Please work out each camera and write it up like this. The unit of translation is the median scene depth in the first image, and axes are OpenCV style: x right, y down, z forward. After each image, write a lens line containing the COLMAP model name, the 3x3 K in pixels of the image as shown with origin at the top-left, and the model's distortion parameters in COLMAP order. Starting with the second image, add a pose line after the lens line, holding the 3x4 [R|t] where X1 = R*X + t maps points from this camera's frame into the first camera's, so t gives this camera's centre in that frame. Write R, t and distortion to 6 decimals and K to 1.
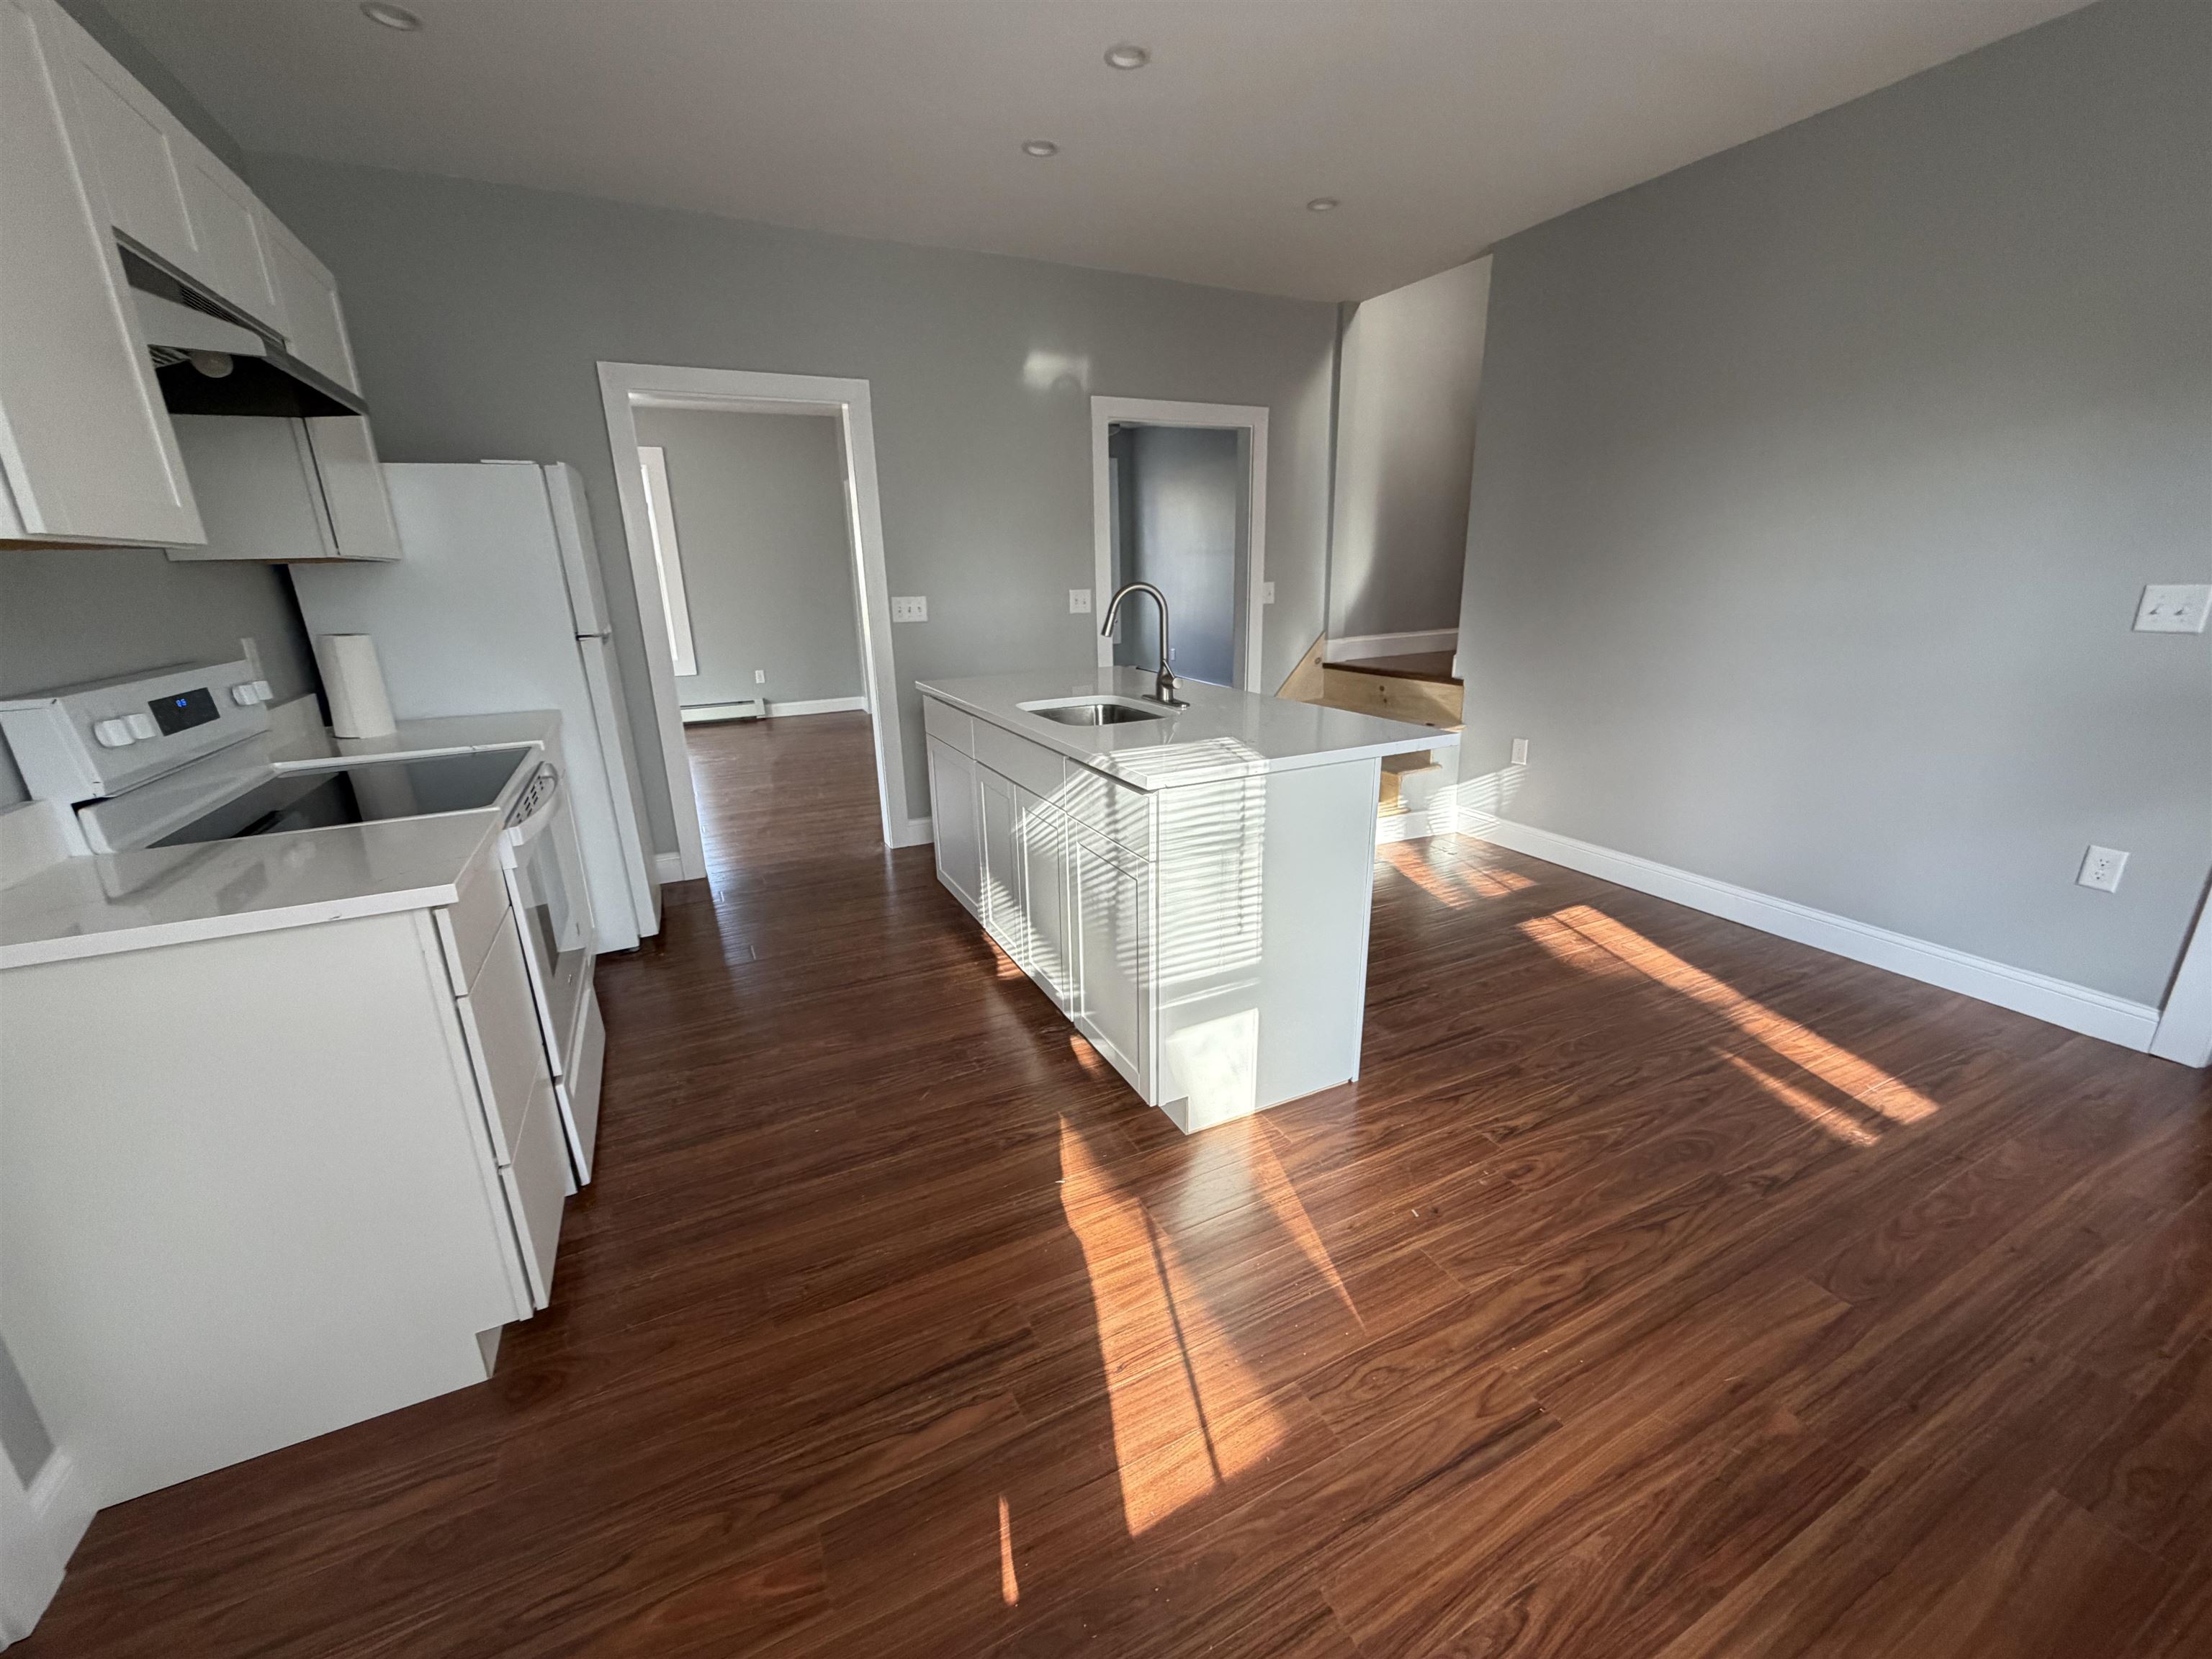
lens RADIAL K [[884.9, 0, 1093.2], [0, 884.9, 821.4], [0, 0, 1]] dist [-0.001273, -0.000110]
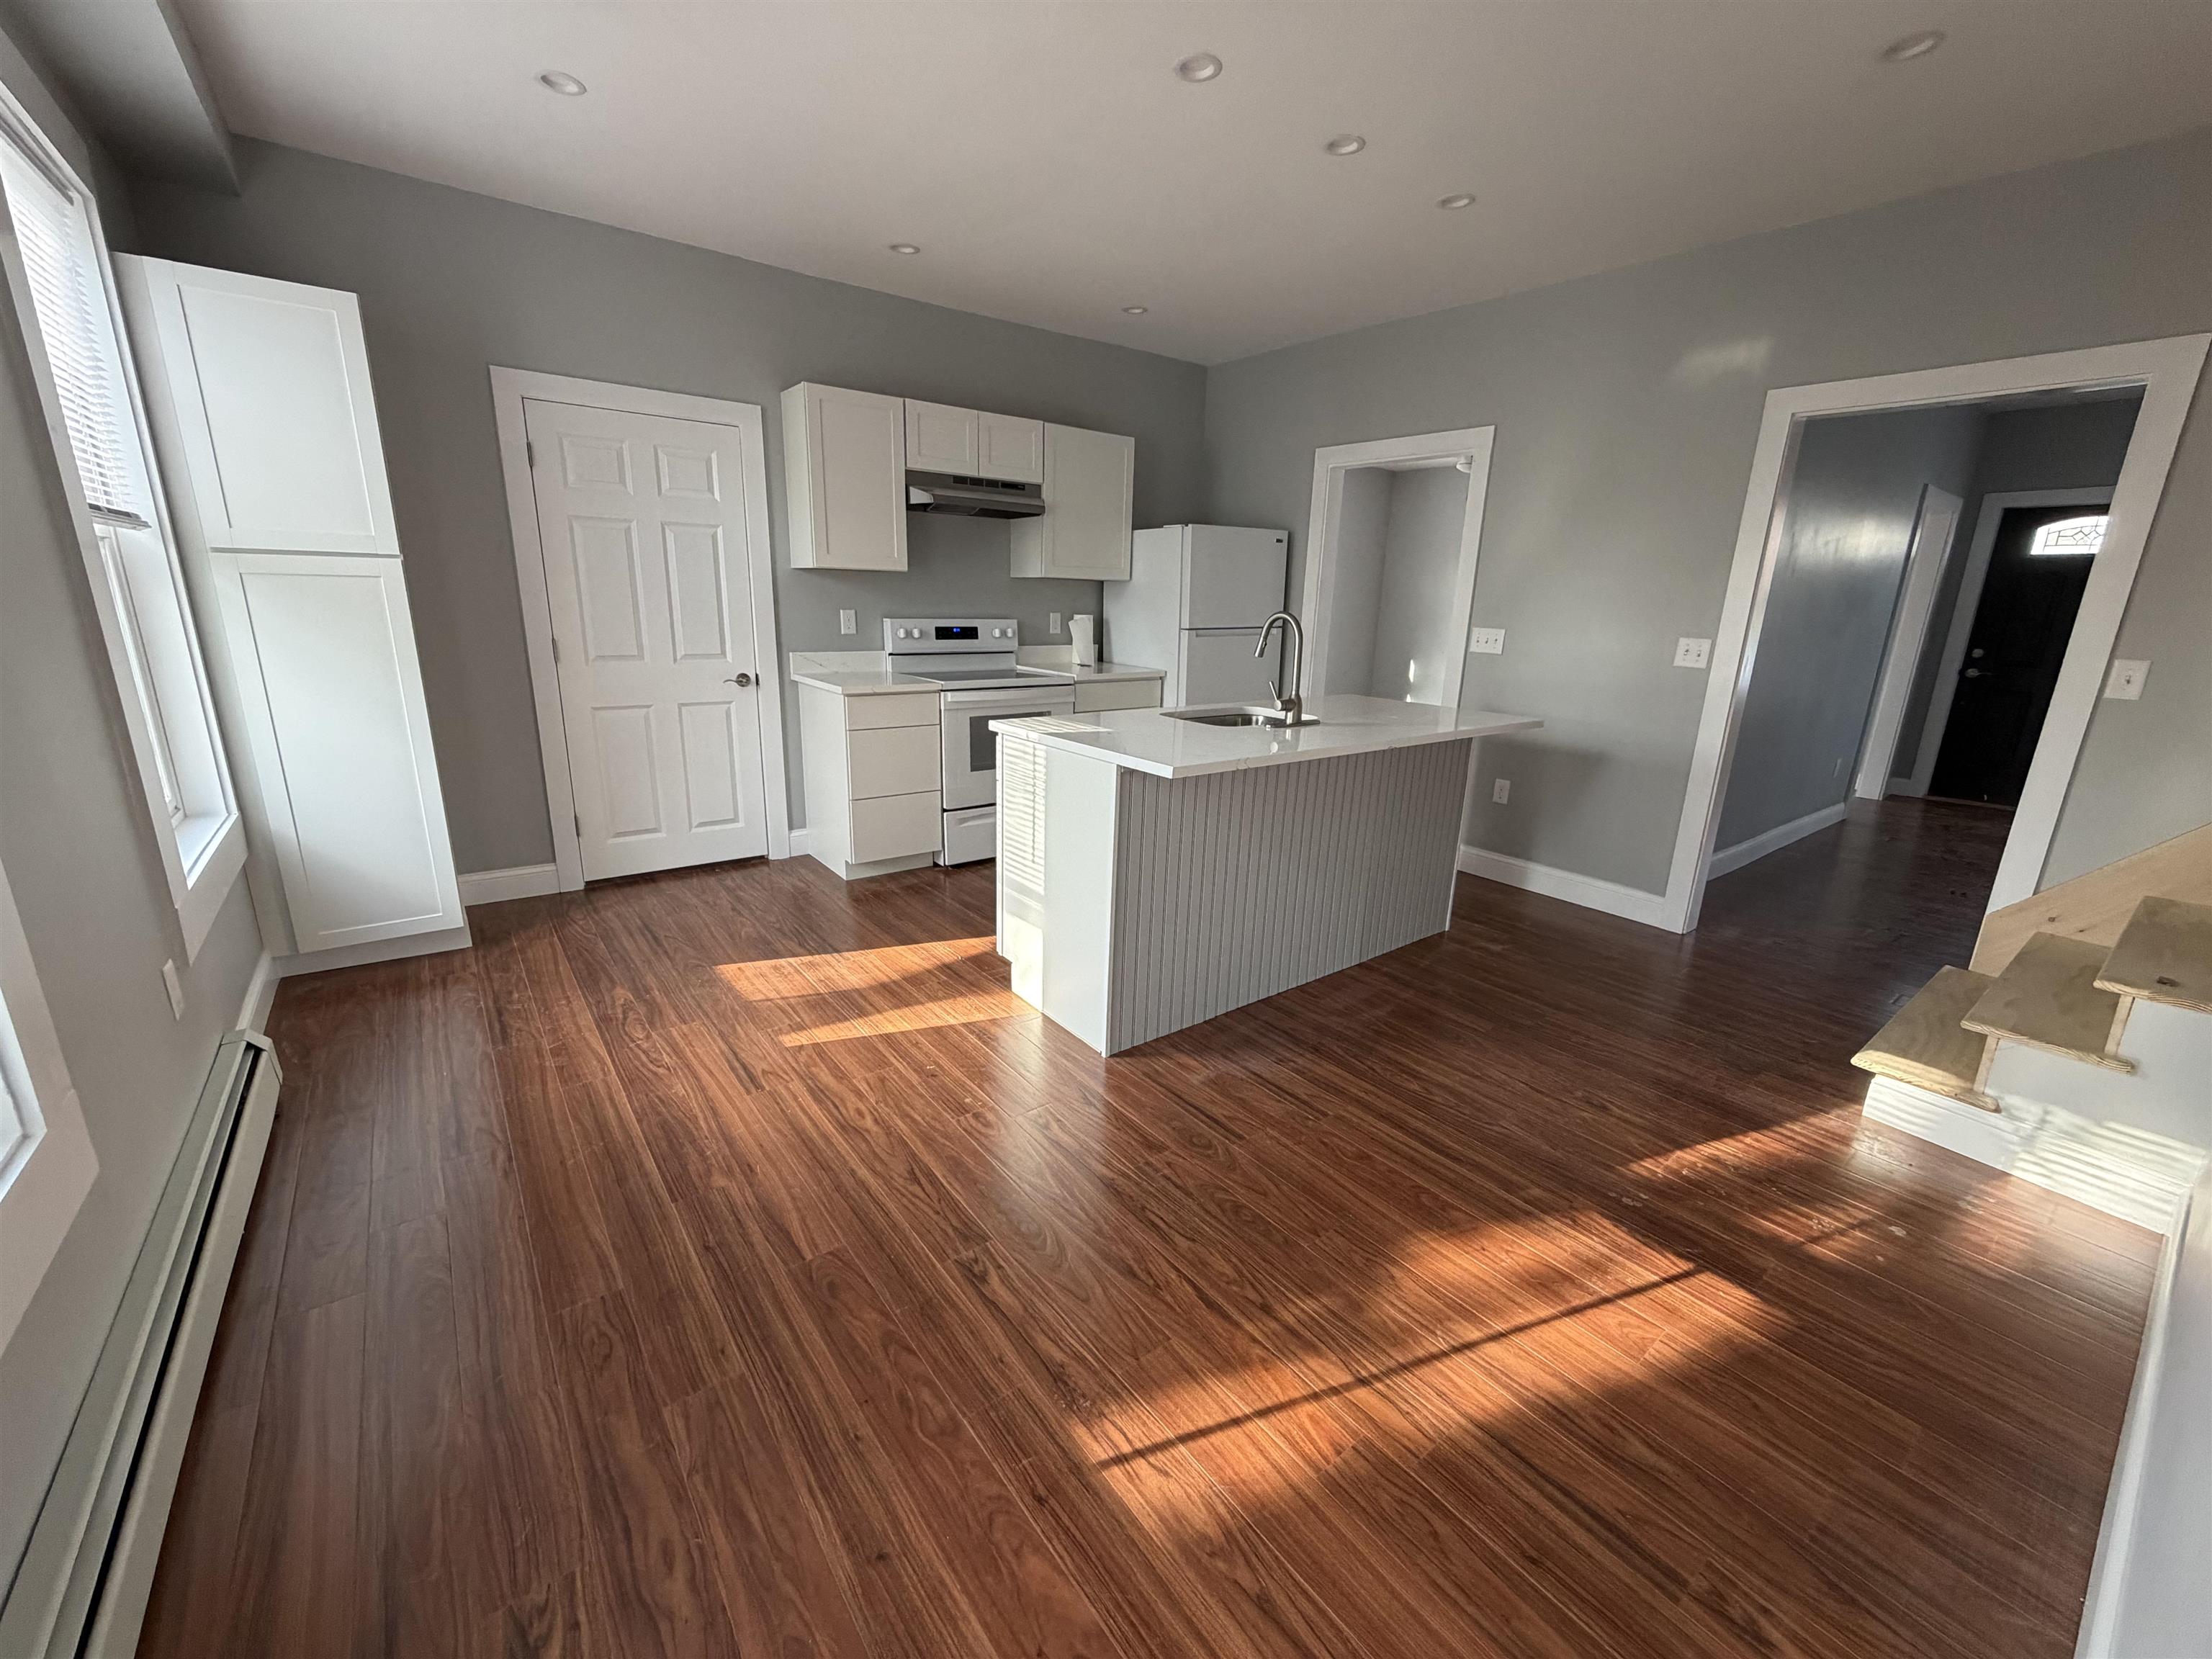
lens RADIAL K [[884.9, 0, 1106.3], [0, 884.9, 837.8], [0, 0, 1]] dist [-0.001273, -0.000110]
pose [[0.196277, 0.286488, -0.937763, 1.818181], [-0.306014, 0.926497, 0.218996, -0.295054], [0.931574, 0.243985, 0.269519, 0.923592]]
